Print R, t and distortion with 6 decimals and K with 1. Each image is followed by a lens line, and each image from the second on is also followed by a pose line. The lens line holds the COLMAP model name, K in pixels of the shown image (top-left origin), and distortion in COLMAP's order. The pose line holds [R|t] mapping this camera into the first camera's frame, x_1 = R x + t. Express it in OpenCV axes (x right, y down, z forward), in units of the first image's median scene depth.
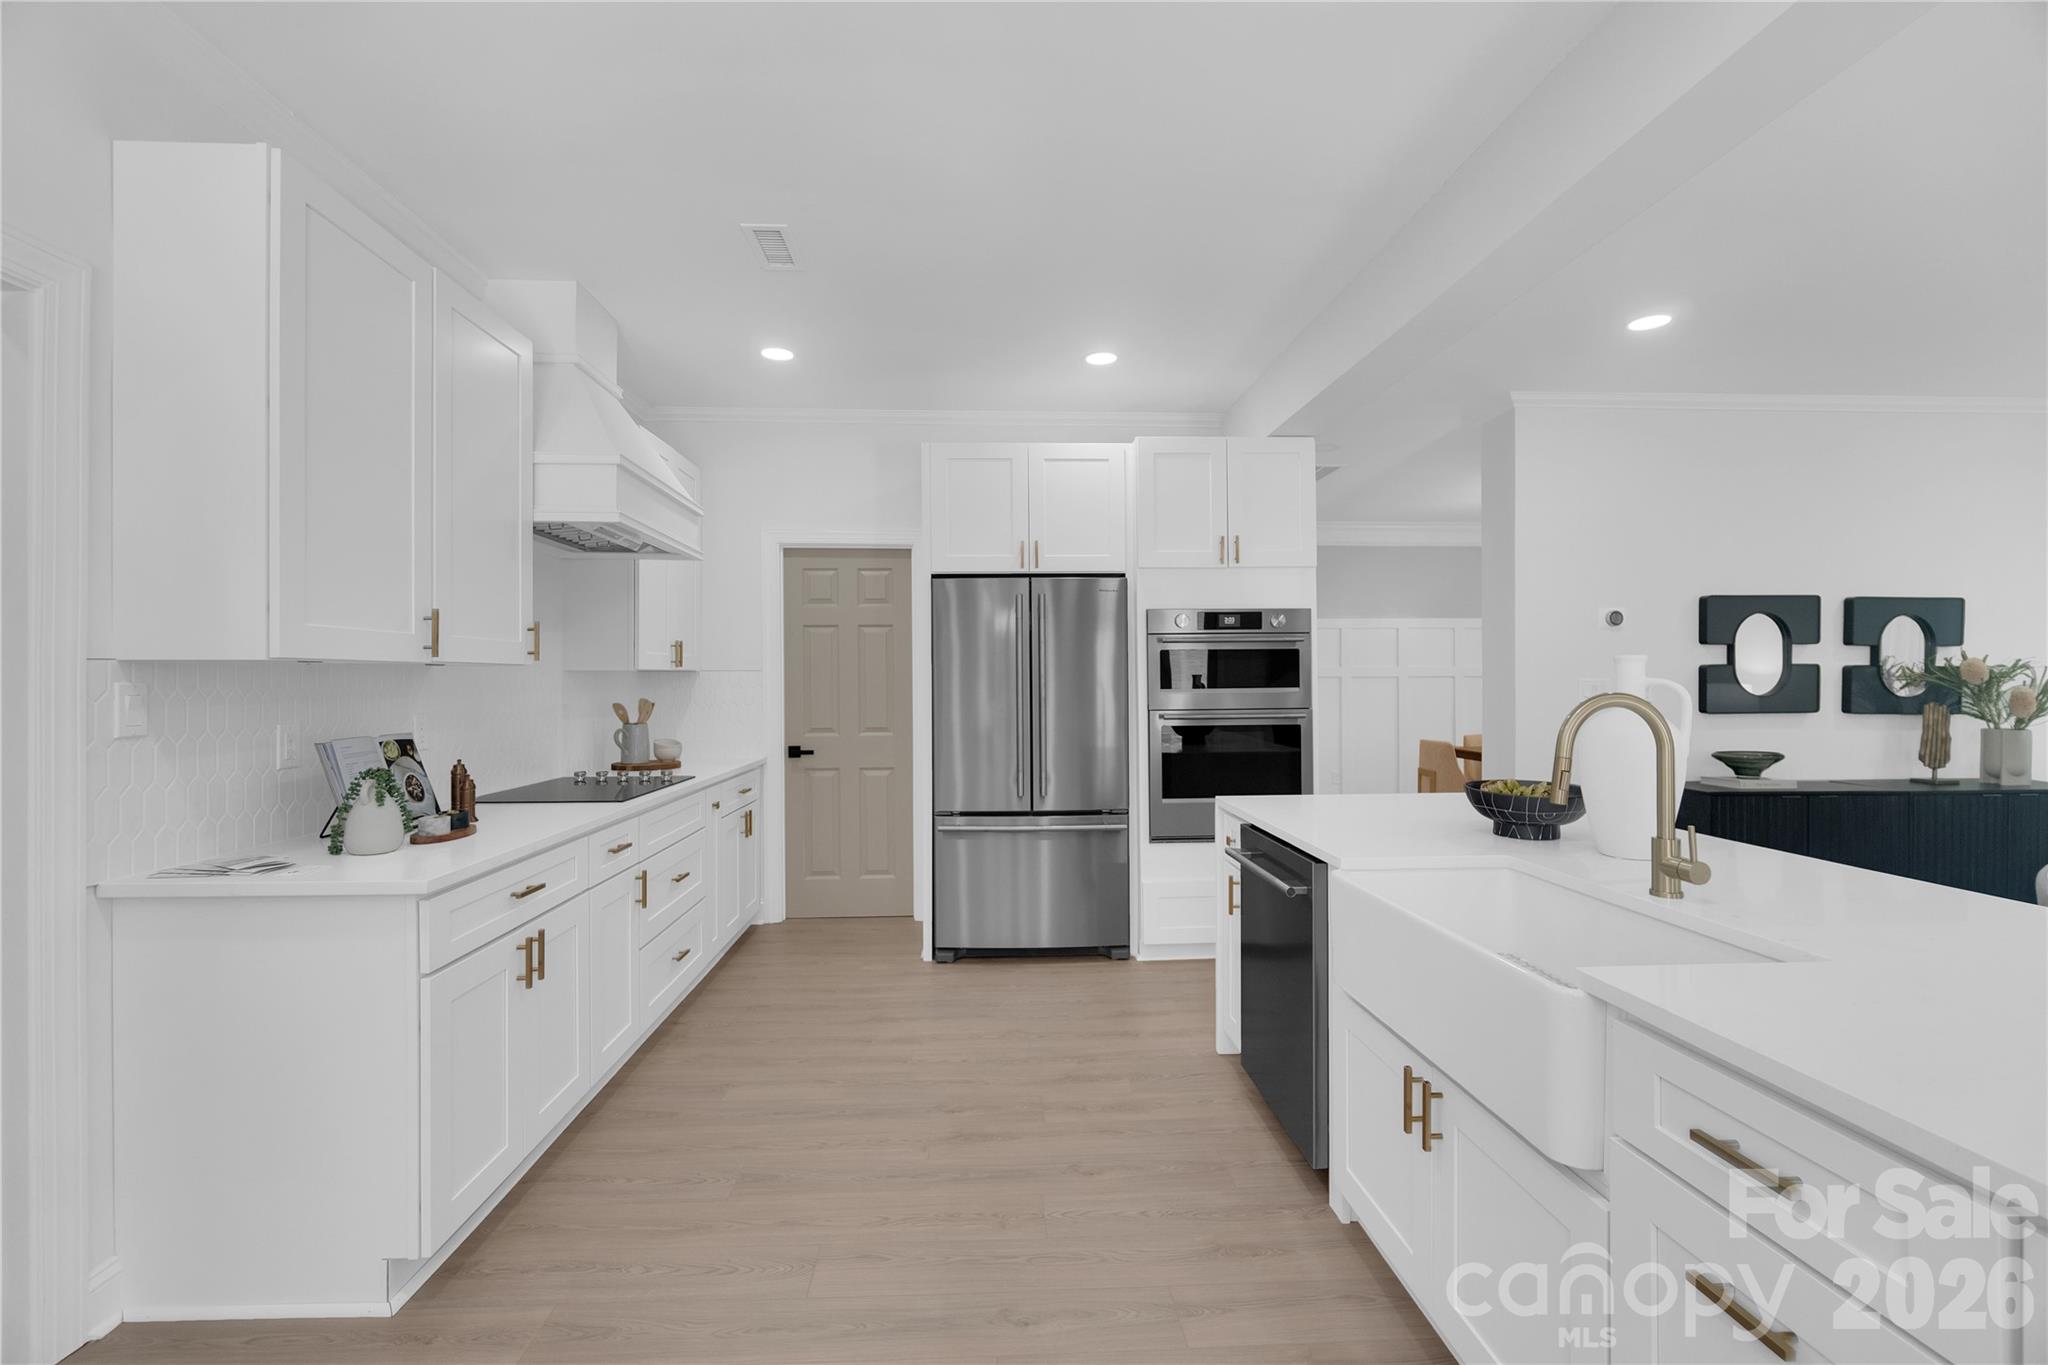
lens RADIAL K [[894.5, 0, 1033.0], [0, 894.5, 677.2], [0, 0, 1]] dist [-0.001870, -0.000159]
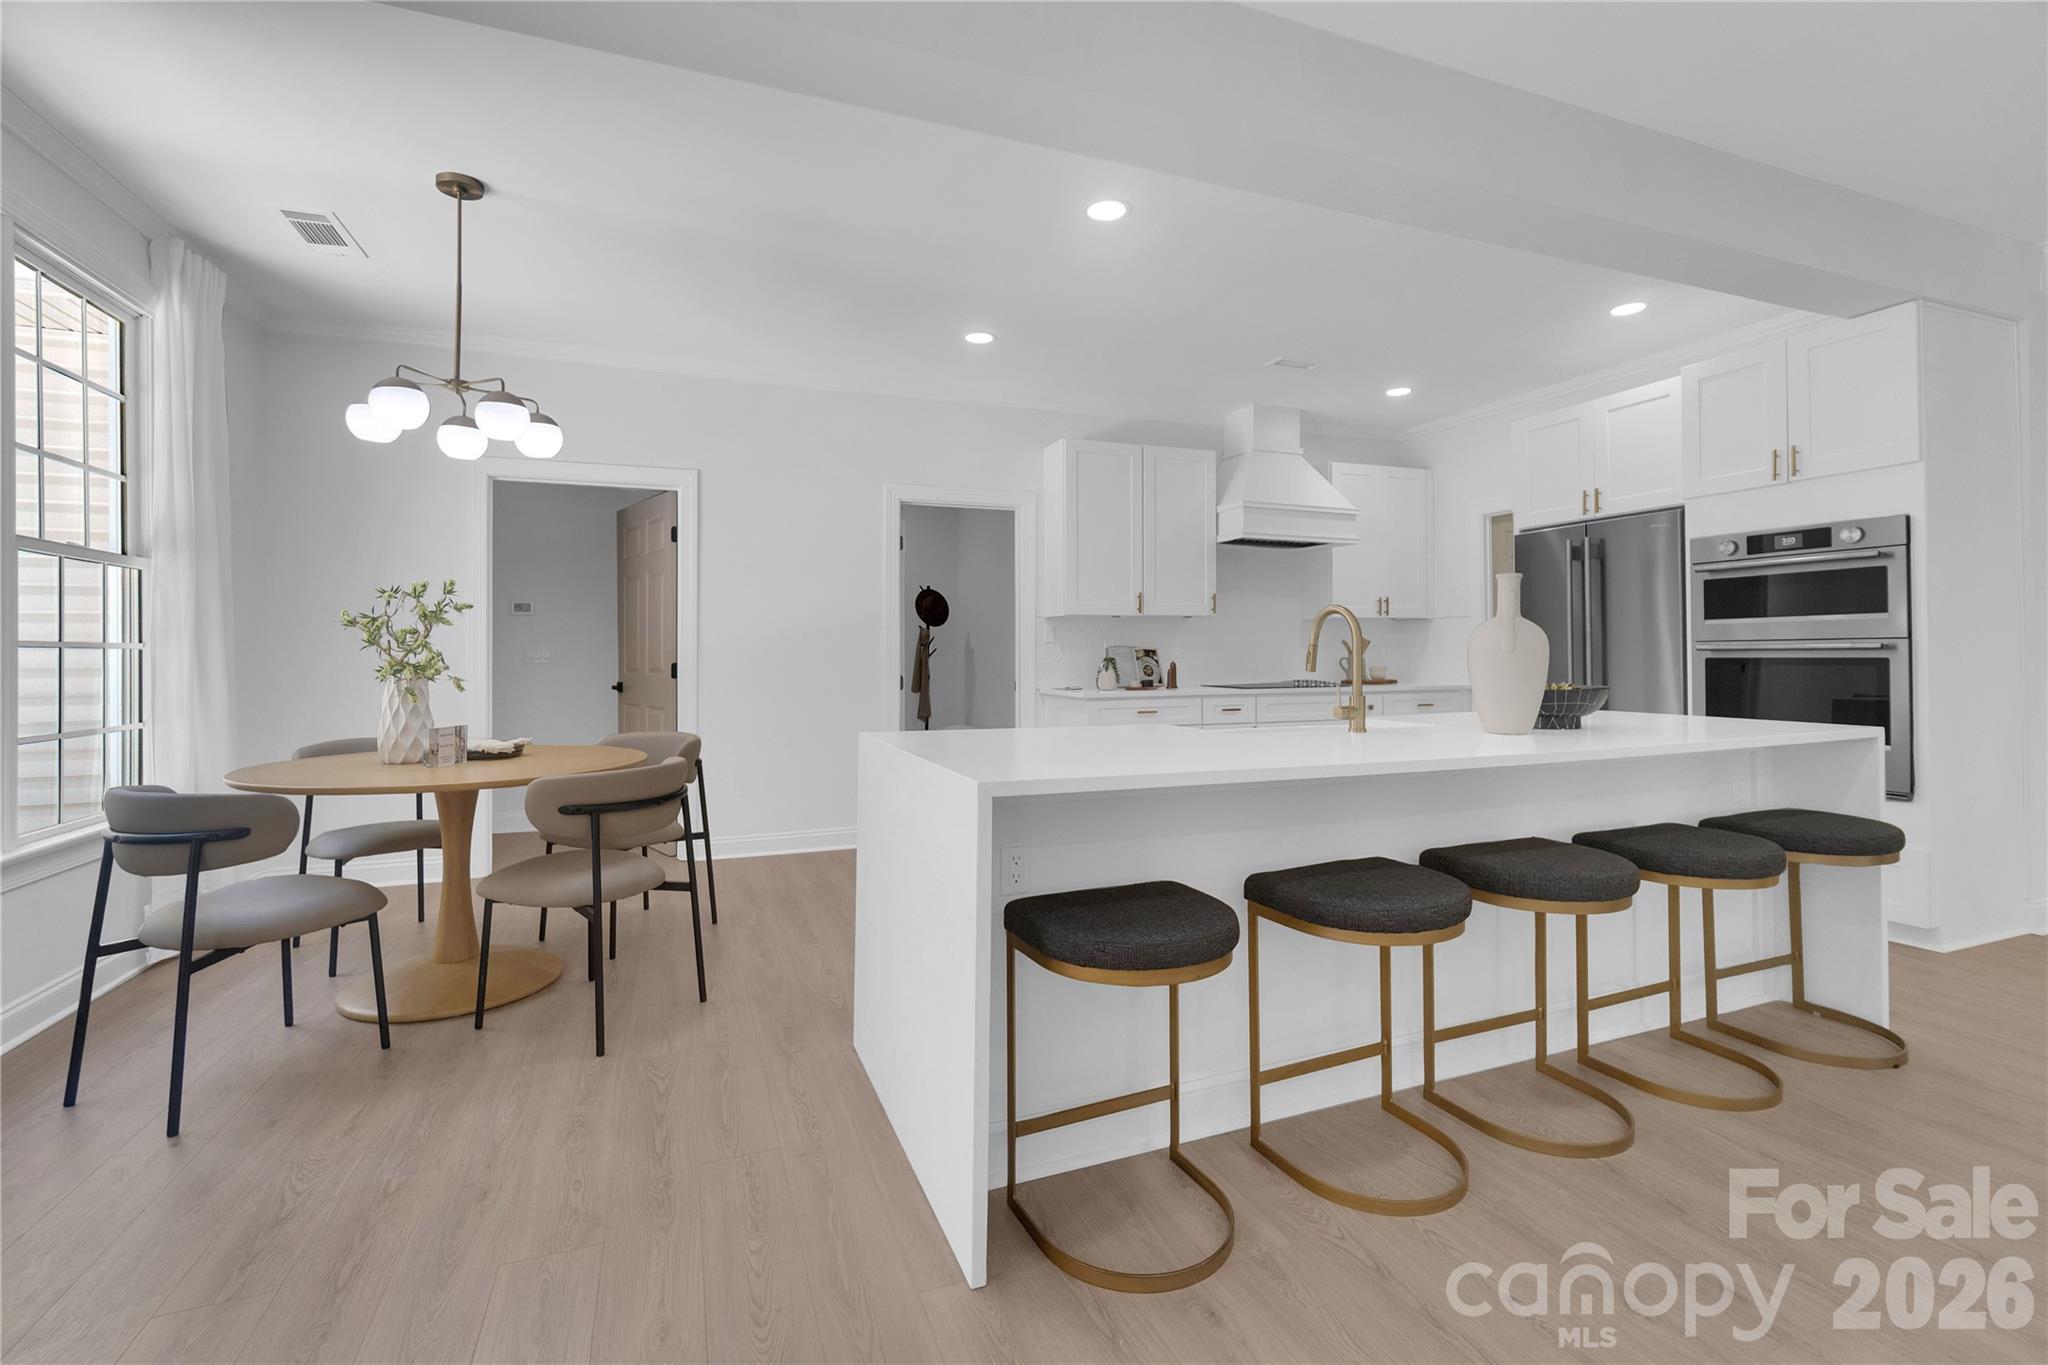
lens RADIAL K [[894.5, 0, 1014.4], [0, 894.5, 652.5], [0, 0, 1]] dist [-0.001870, -0.000159]
pose [[0.300853, 0.003717, -0.953663, 0.843478], [0.007739, 0.999950, 0.006339, 0.036511], [0.953639, -0.009288, 0.300809, -0.011974]]
